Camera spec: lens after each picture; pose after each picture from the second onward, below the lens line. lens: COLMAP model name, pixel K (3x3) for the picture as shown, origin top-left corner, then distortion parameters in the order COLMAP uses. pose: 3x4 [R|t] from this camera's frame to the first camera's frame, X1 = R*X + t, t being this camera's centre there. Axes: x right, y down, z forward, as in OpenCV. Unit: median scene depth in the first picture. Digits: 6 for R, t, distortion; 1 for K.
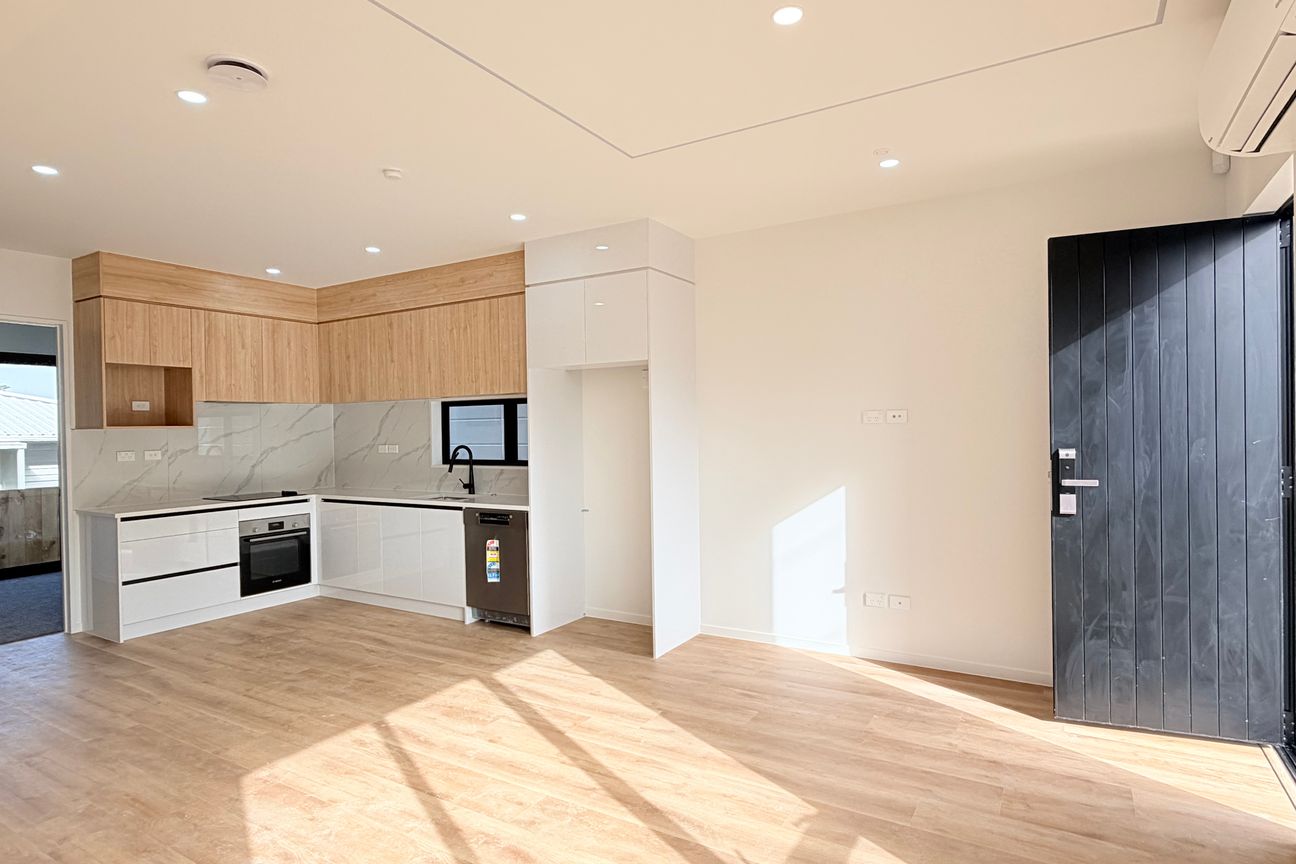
lens RADIAL K [[708.4, 0, 649.5], [0, 708.4, 432.9], [0, 0, 1]] dist [-0.000856, 0.000380]
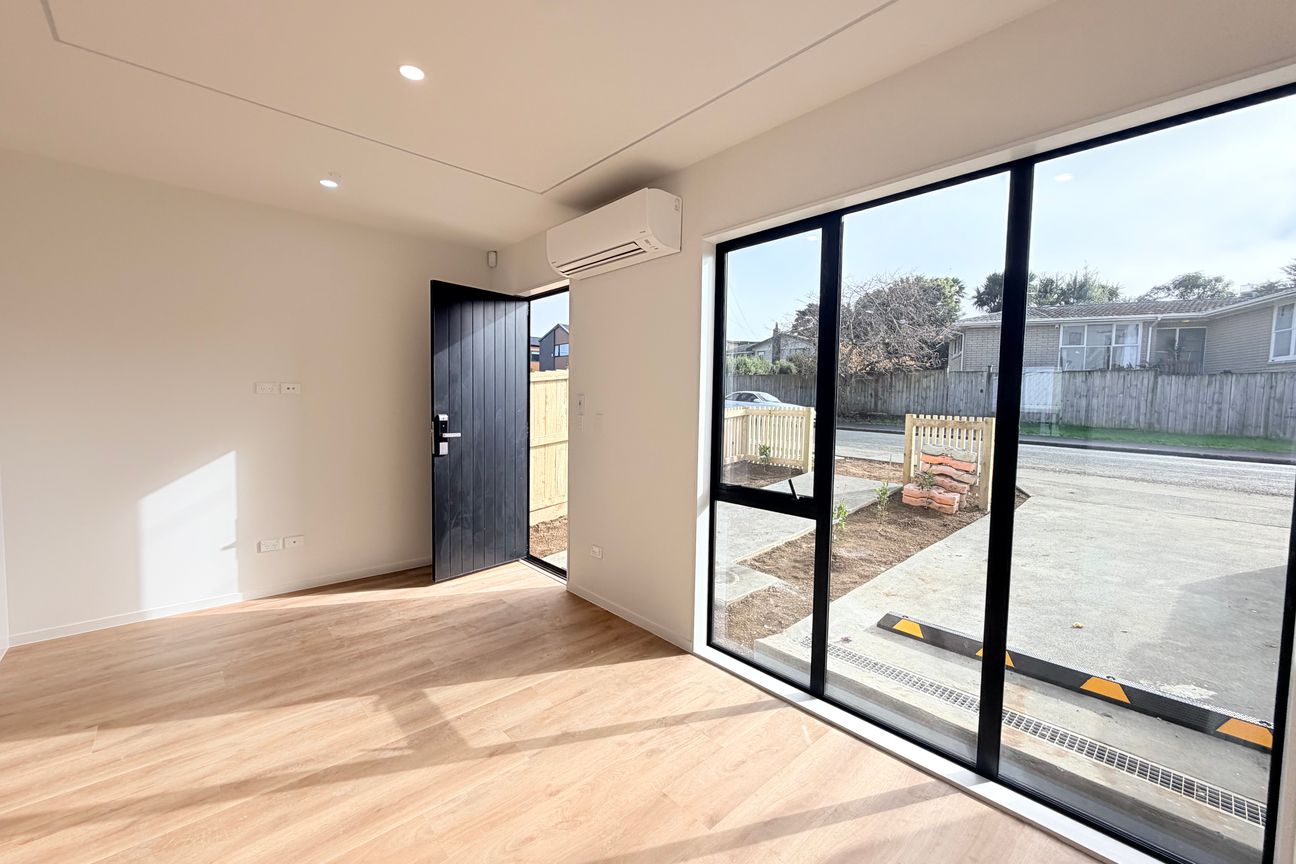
lens RADIAL K [[514.3, 0, 649.1], [0, 514.3, 430.1], [0, 0, 1]] dist [-0.002191, 0.000078]
pose [[0.285541, -0.034583, 0.957742, -0.406477], [-0.013743, 0.999098, 0.040174, 0.004718], [-0.958268, -0.024634, 0.284808, 0.219112]]
